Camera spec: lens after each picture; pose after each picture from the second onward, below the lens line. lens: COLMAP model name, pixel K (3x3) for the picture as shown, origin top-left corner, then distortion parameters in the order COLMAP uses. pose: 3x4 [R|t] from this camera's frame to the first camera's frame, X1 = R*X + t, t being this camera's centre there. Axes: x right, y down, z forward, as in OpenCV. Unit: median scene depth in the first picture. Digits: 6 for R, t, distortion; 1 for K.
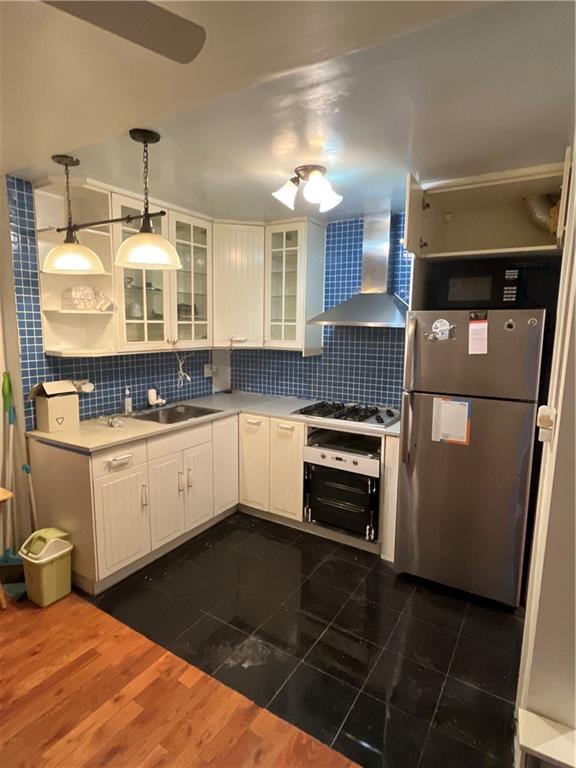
lens RADIAL K [[424.0, 0, 286.4], [0, 424.0, 384.3], [0, 0, 1]] dist [-0.005128, 0.000043]
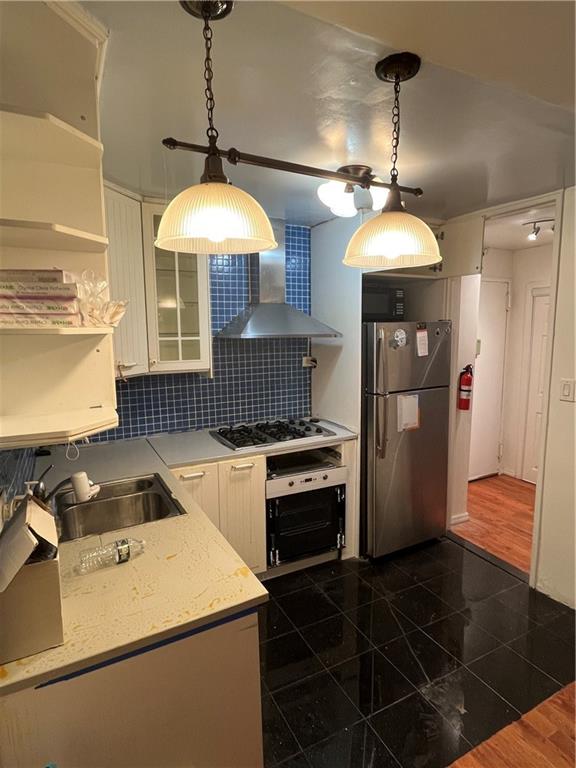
lens RADIAL K [[424.0, 0, 287.1], [0, 424.0, 381.3], [0, 0, 1]] dist [-0.005128, 0.000043]
pose [[0.505913, -0.126507, 0.853257, -0.625719], [0.142170, 0.987888, 0.062172, -0.096730], [-0.850788, 0.089854, 0.517771, 0.502102]]
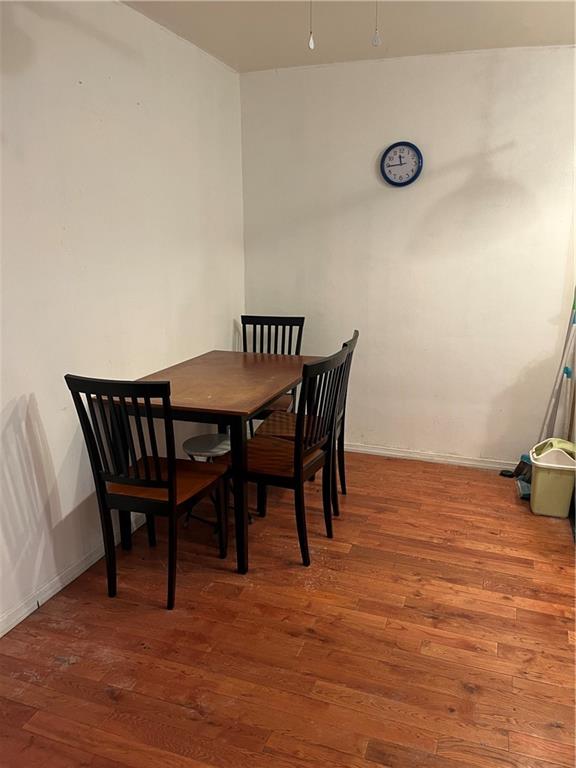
lens RADIAL K [[579.8, 0, 287.5], [0, 579.8, 383.8], [0, 0, 1]] dist [-0.002205, -0.000514]
pose [[0.246276, 0.240743, -0.938824, 0.353119], [-0.135123, 0.967728, 0.212708, 0.034027], [0.959734, 0.074471, 0.270858, 0.072431]]
